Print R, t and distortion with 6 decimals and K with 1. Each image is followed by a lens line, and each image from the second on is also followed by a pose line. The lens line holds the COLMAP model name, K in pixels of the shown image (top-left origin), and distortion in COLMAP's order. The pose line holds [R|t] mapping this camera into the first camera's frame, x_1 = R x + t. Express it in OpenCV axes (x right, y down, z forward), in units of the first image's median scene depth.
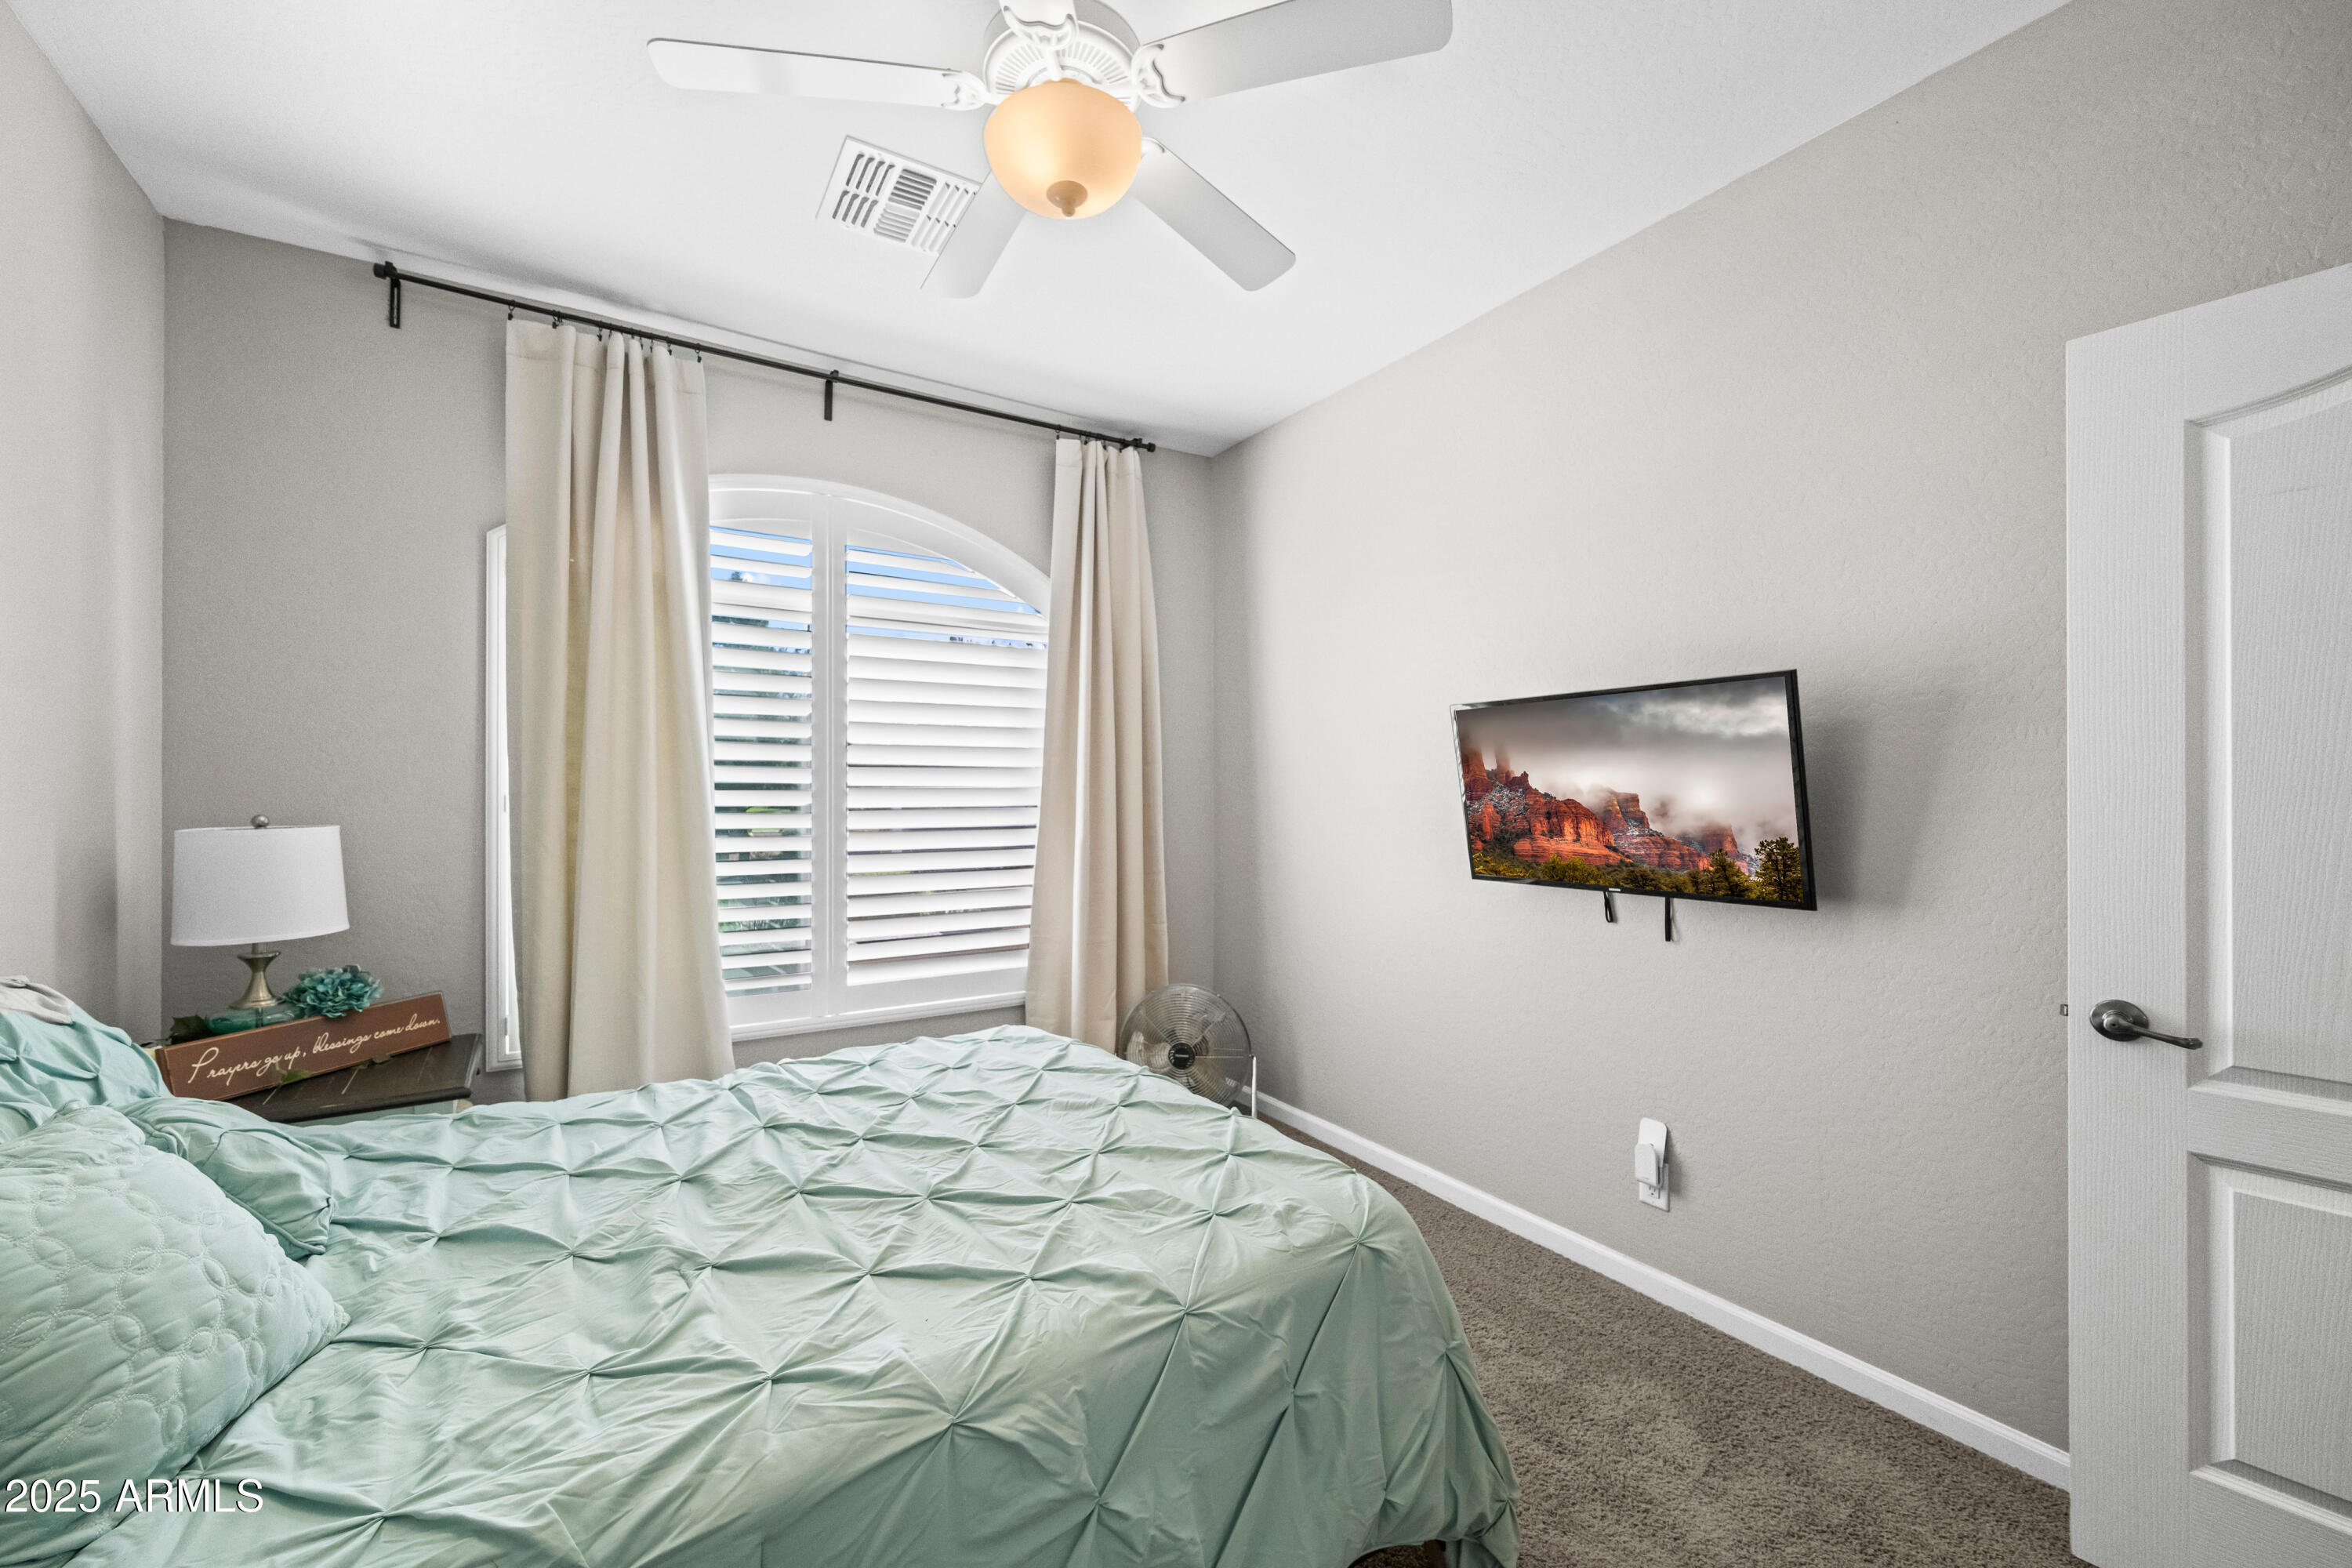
lens RADIAL K [[955.9, 0, 1177.6], [0, 955.9, 789.2], [0, 0, 1]] dist [-0.002236, -0.000245]
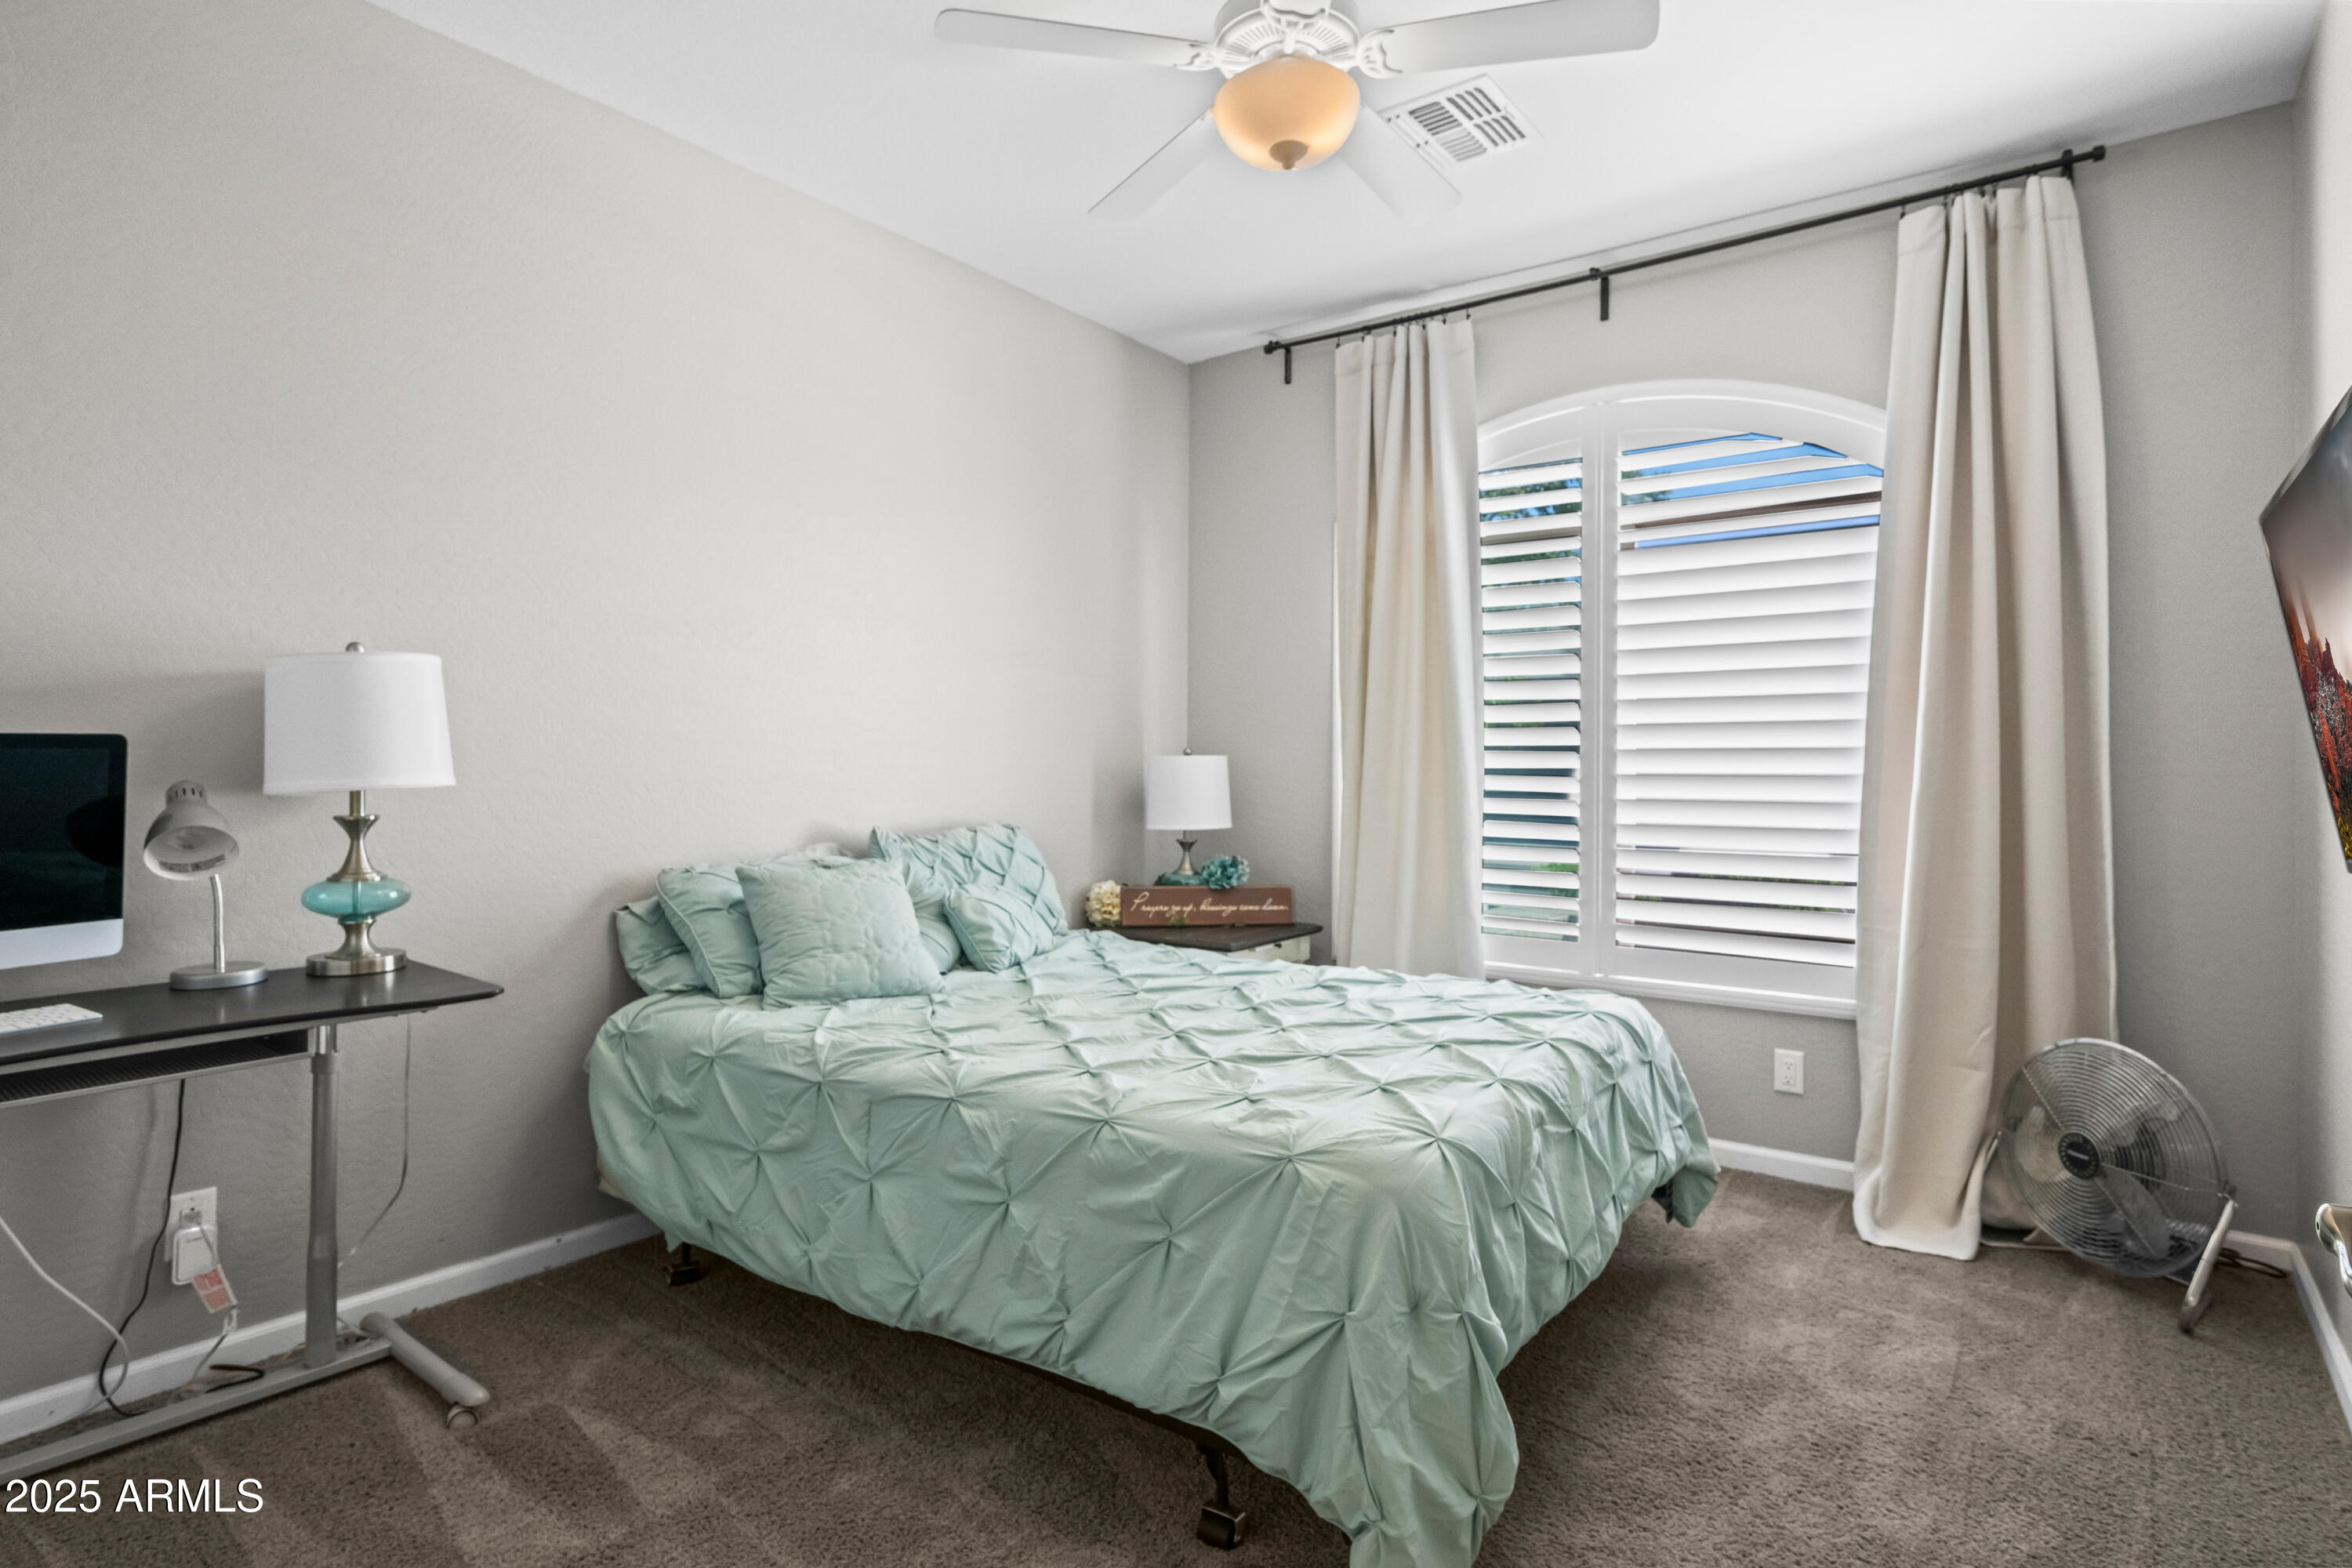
lens RADIAL K [[1263.3, 0, 1167.6], [0, 1263.3, 732.4], [0, 0, 1]] dist [0.007137, 0.000457]
pose [[0.333895, -0.022153, -0.942350, 0.815267], [-0.000421, 0.999720, -0.023651, 0.045510], [0.942610, 0.008294, 0.333792, 0.273034]]
